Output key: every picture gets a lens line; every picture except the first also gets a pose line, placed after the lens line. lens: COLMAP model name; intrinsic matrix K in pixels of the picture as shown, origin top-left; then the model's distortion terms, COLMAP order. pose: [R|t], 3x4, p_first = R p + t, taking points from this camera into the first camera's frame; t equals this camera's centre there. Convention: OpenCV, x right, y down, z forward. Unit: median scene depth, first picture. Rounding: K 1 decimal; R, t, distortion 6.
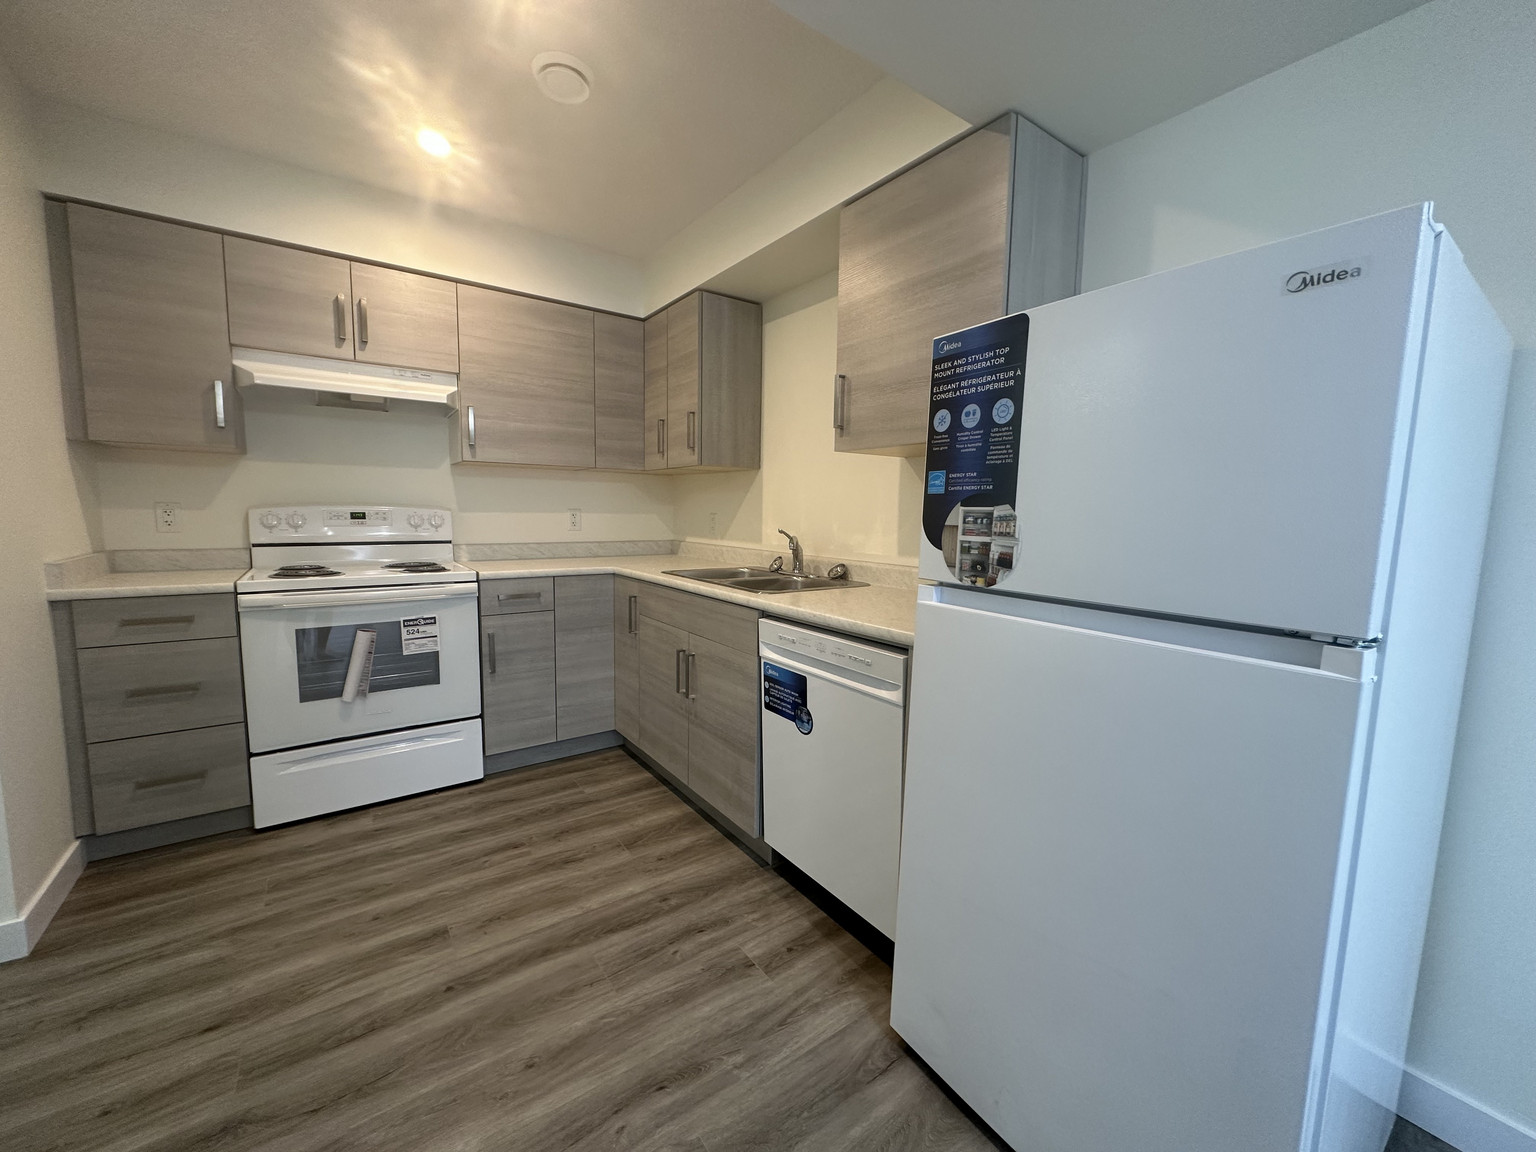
lens RADIAL K [[610.6, 0, 763.7], [0, 610.6, 571.7], [0, 0, 1]] dist [0.000812, 0.000130]
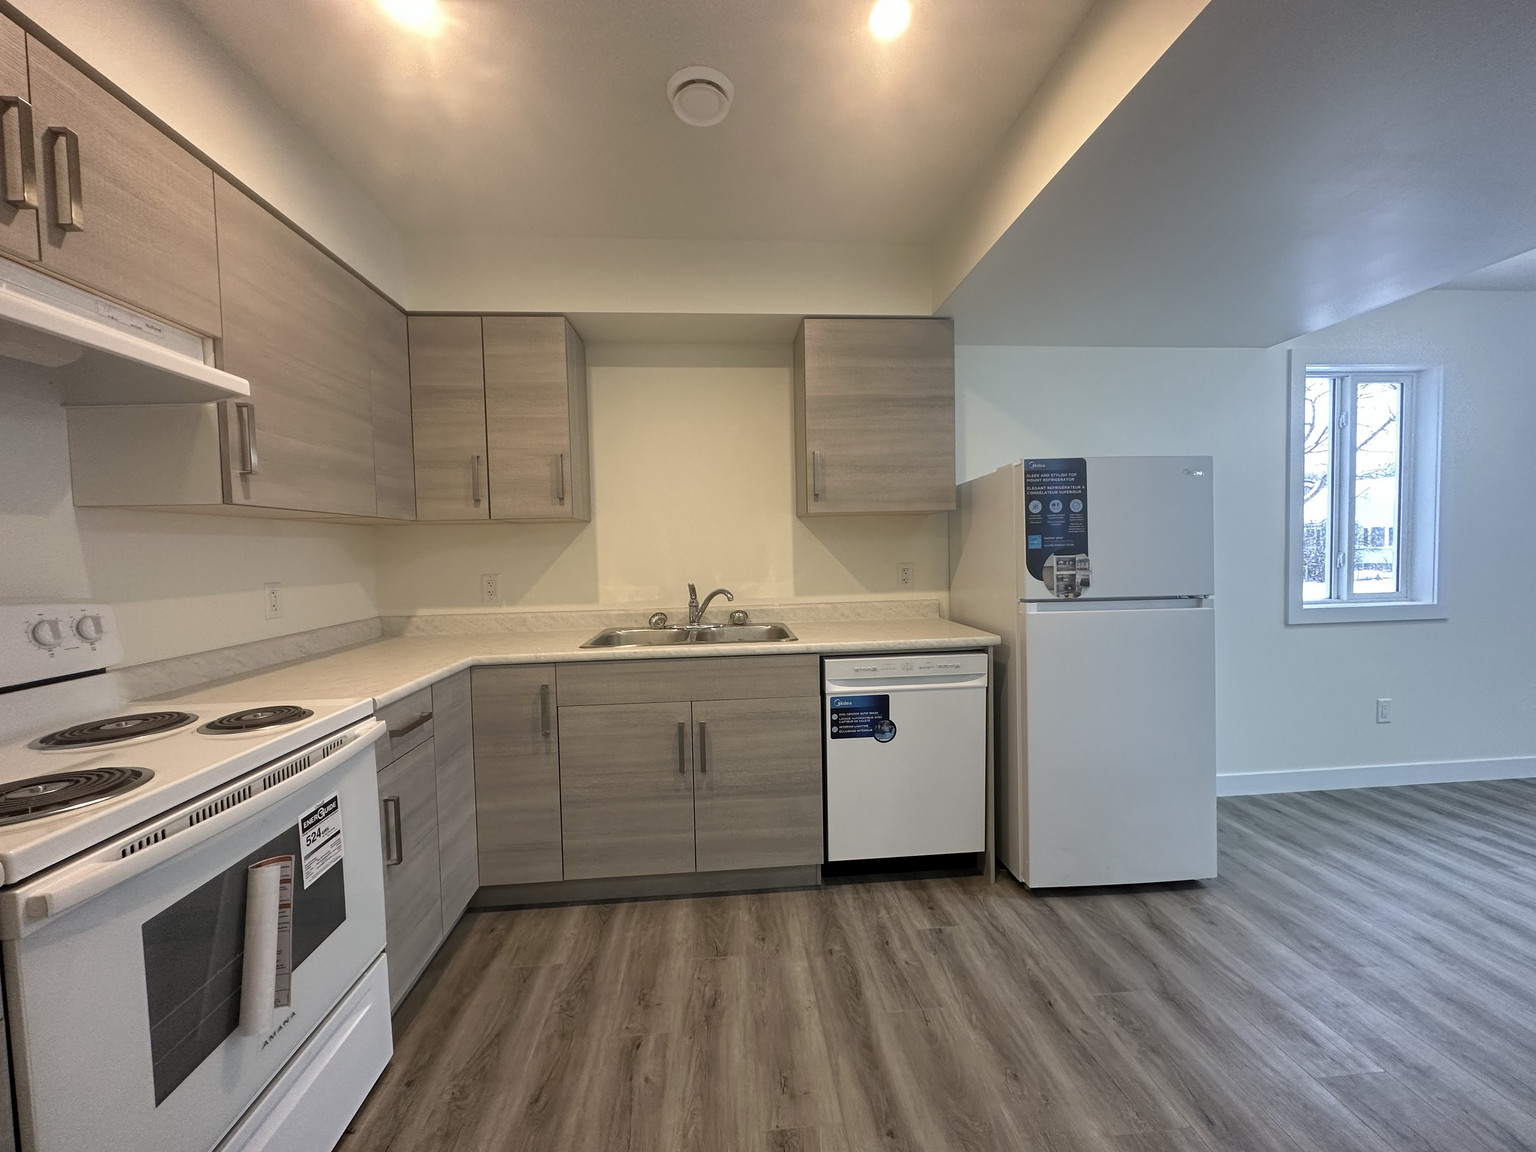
lens RADIAL K [[611.4, 0, 766.3], [0, 611.4, 573.2], [0, 0, 1]] dist [-0.000907, 0.000040]
pose [[0.512157, -0.063041, 0.856575, -1.195450], [0.118570, 0.992943, 0.002183, -0.115300], [-0.850668, 0.100446, 0.516018, 0.578162]]
